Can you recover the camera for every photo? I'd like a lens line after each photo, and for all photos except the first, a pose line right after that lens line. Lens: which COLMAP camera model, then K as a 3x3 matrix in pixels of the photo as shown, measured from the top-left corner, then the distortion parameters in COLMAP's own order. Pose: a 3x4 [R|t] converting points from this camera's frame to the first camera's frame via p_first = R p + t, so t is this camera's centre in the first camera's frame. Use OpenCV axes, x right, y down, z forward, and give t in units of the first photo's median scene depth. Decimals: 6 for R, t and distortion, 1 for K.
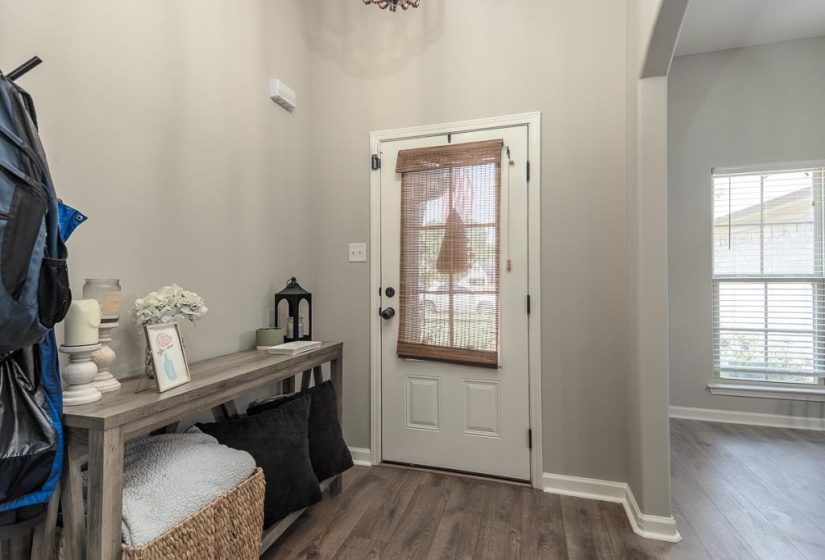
lens RADIAL K [[397.3, 0, 412.5], [0, 397.3, 280.0], [0, 0, 1]] dist [0.019423, 0.000128]
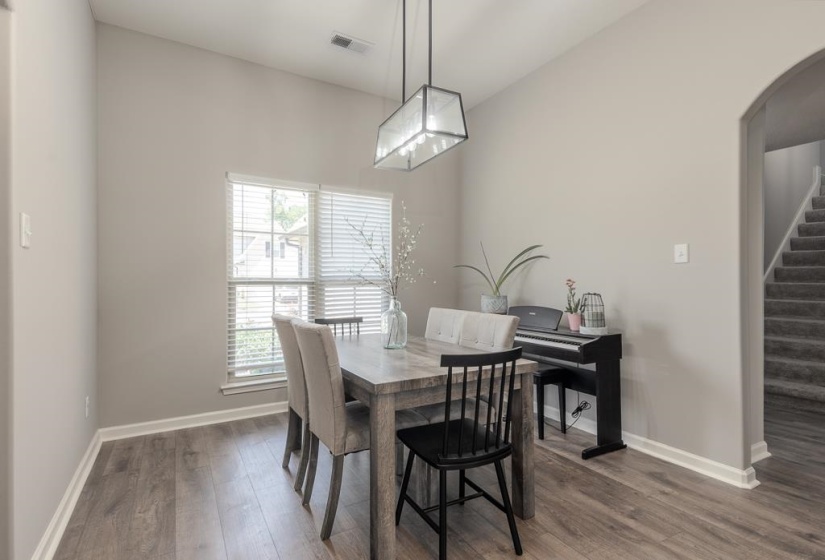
lens RADIAL K [[397.3, 0, 412.5], [0, 397.3, 280.0], [0, 0, 1]] dist [0.019423, 0.000128]
pose [[0.683522, 0.010050, 0.729861, 0.434248], [-0.005453, 0.999948, -0.008662, -0.000944], [-0.729910, 0.001941, 0.683541, -0.045281]]
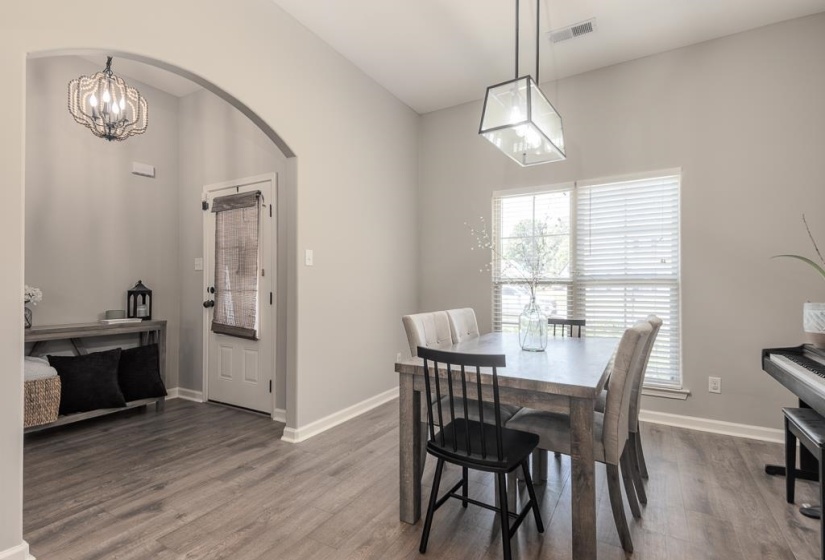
lens RADIAL K [[404.8, 0, 411.5], [0, 404.8, 281.3], [0, 0, 1]] dist [0.016493, -0.000269]
pose [[0.972755, 0.002024, -0.231825, 1.044872], [-0.001846, 0.999998, 0.000985, -0.006097], [0.231827, -0.000530, 0.972757, -0.341868]]
